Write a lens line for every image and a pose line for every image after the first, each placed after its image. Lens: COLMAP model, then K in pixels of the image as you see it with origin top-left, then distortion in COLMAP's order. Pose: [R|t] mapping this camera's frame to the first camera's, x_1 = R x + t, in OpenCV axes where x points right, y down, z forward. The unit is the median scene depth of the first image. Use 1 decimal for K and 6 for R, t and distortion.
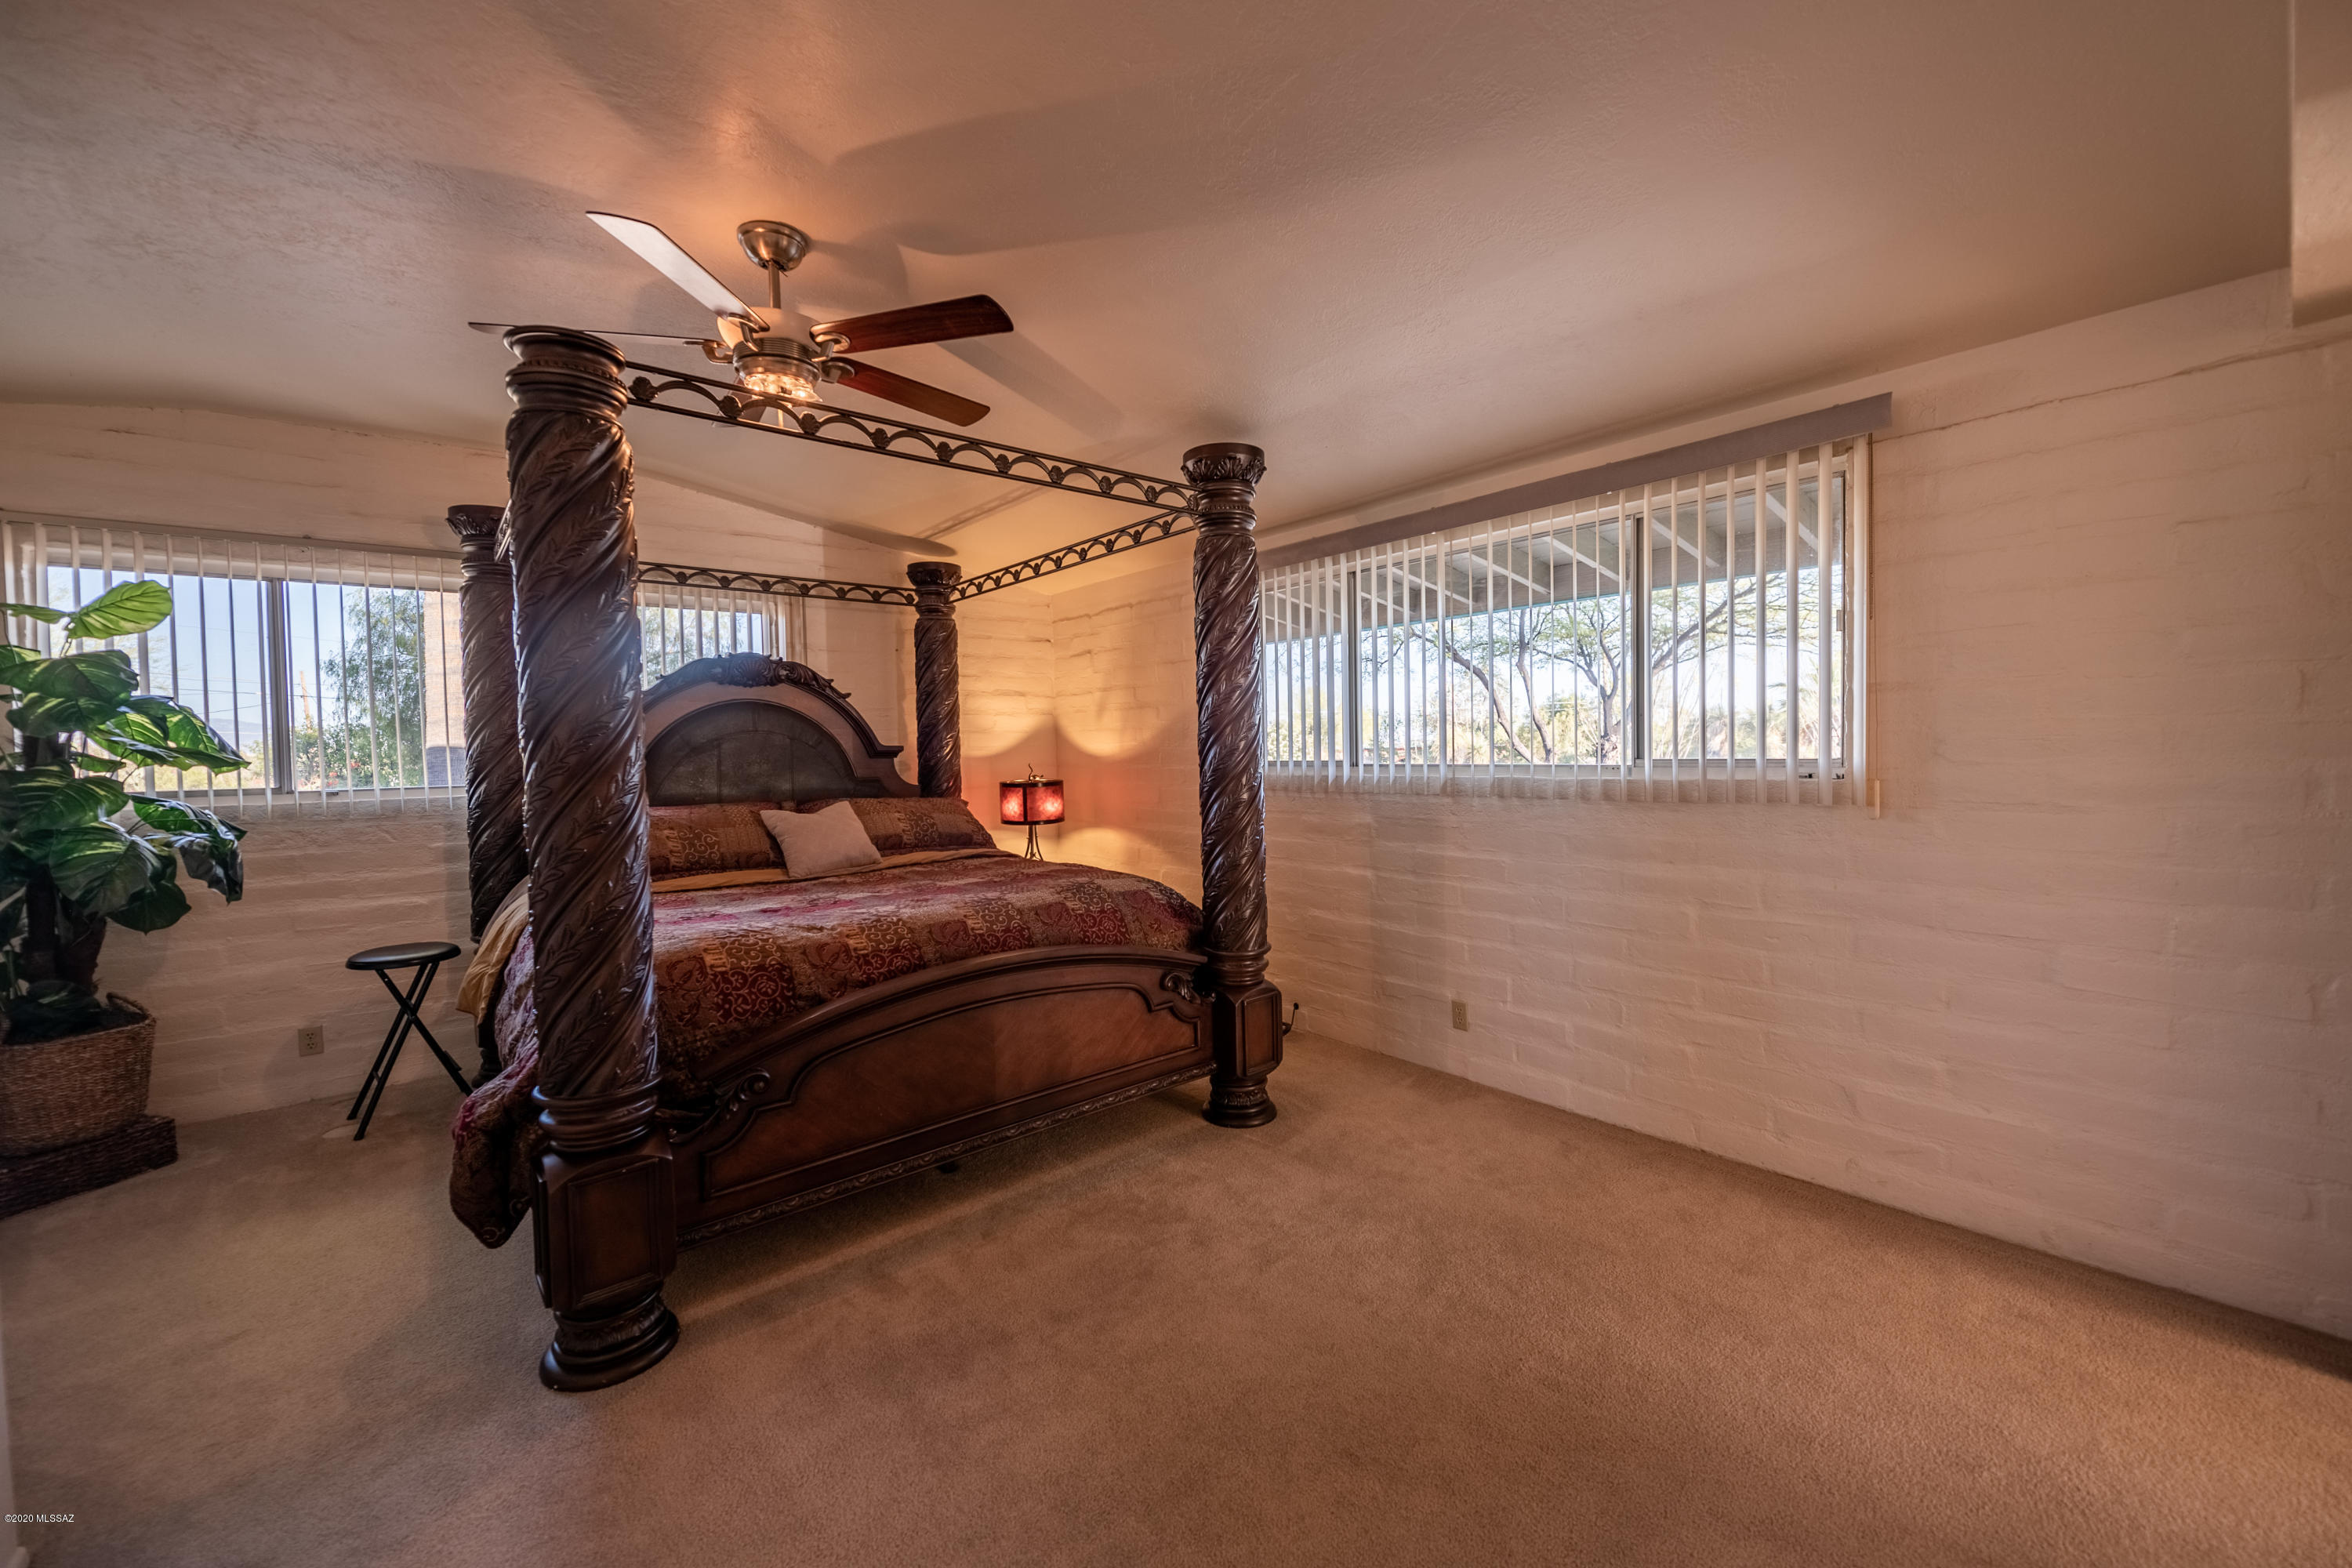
lens RADIAL K [[930.2, 0, 1171.6], [0, 930.2, 784.8], [0, 0, 1]] dist [-0.001178, -0.000647]
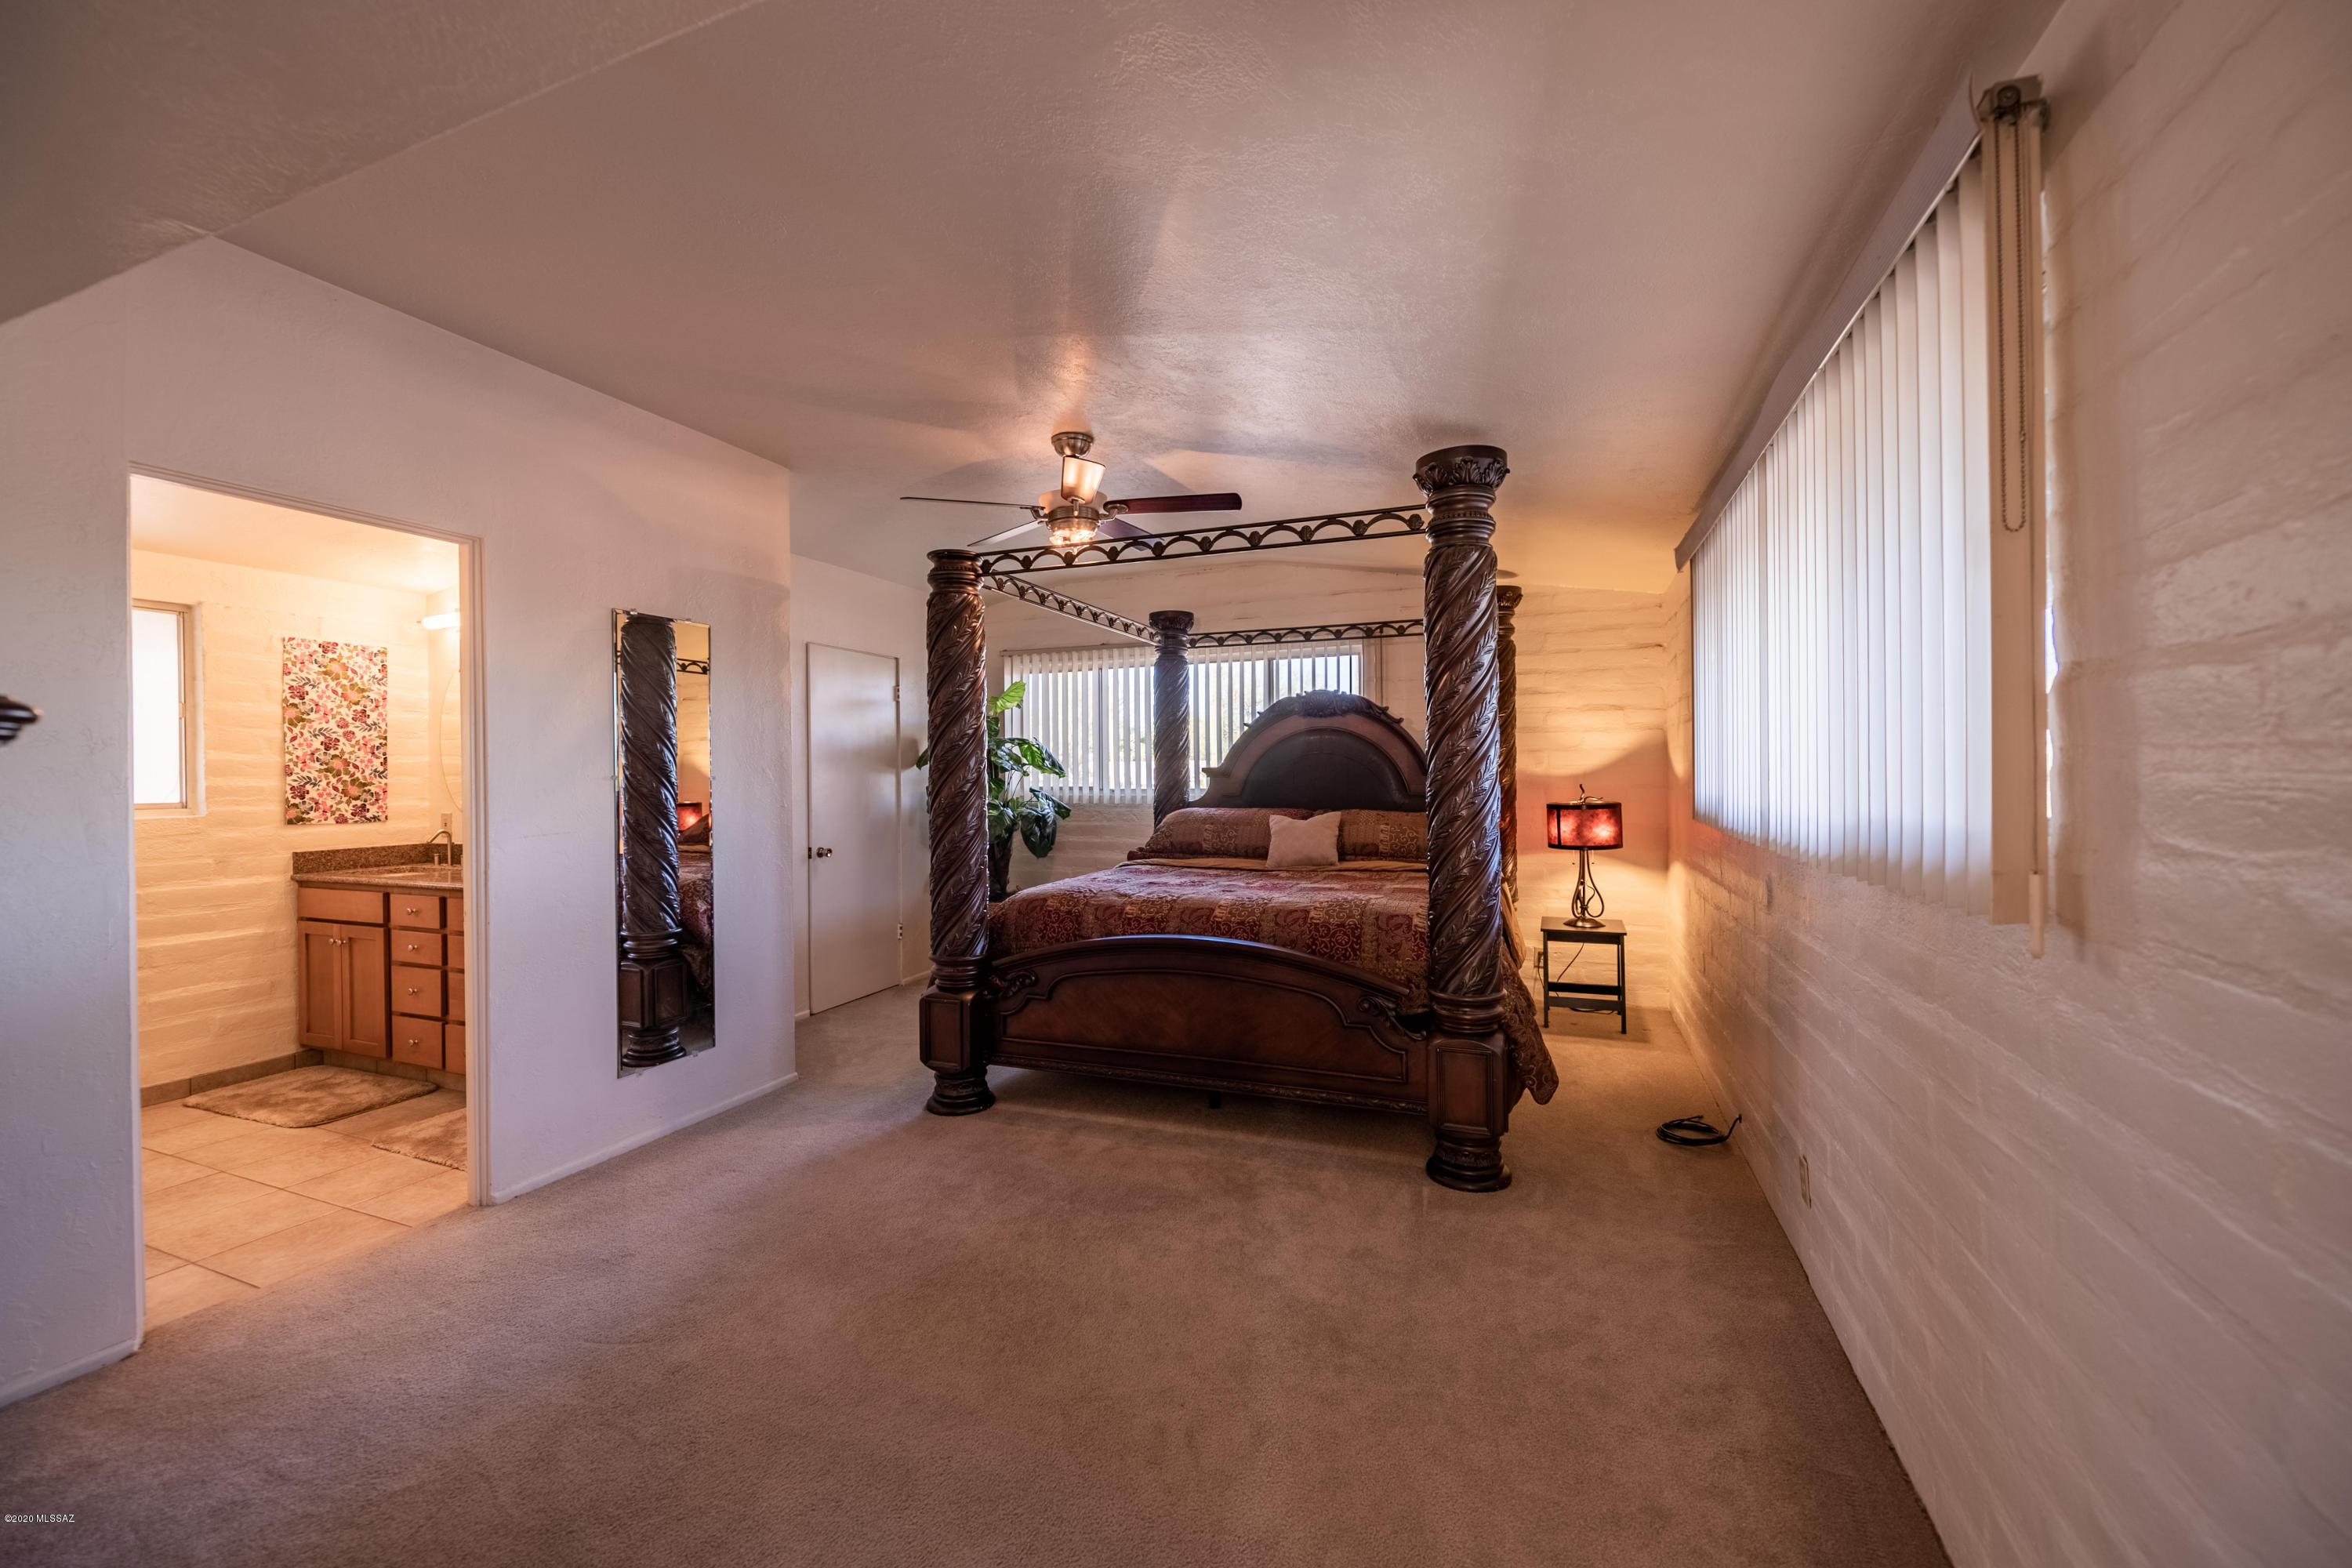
lens RADIAL K [[930.2, 0, 1170.1], [0, 930.2, 775.2], [0, 0, 1]] dist [-0.001178, -0.000647]
pose [[0.475497, 0.016429, -0.879564, 0.747735], [-0.038400, 0.999260, -0.002095, -0.022376], [0.878879, 0.034772, 0.475777, 0.311649]]
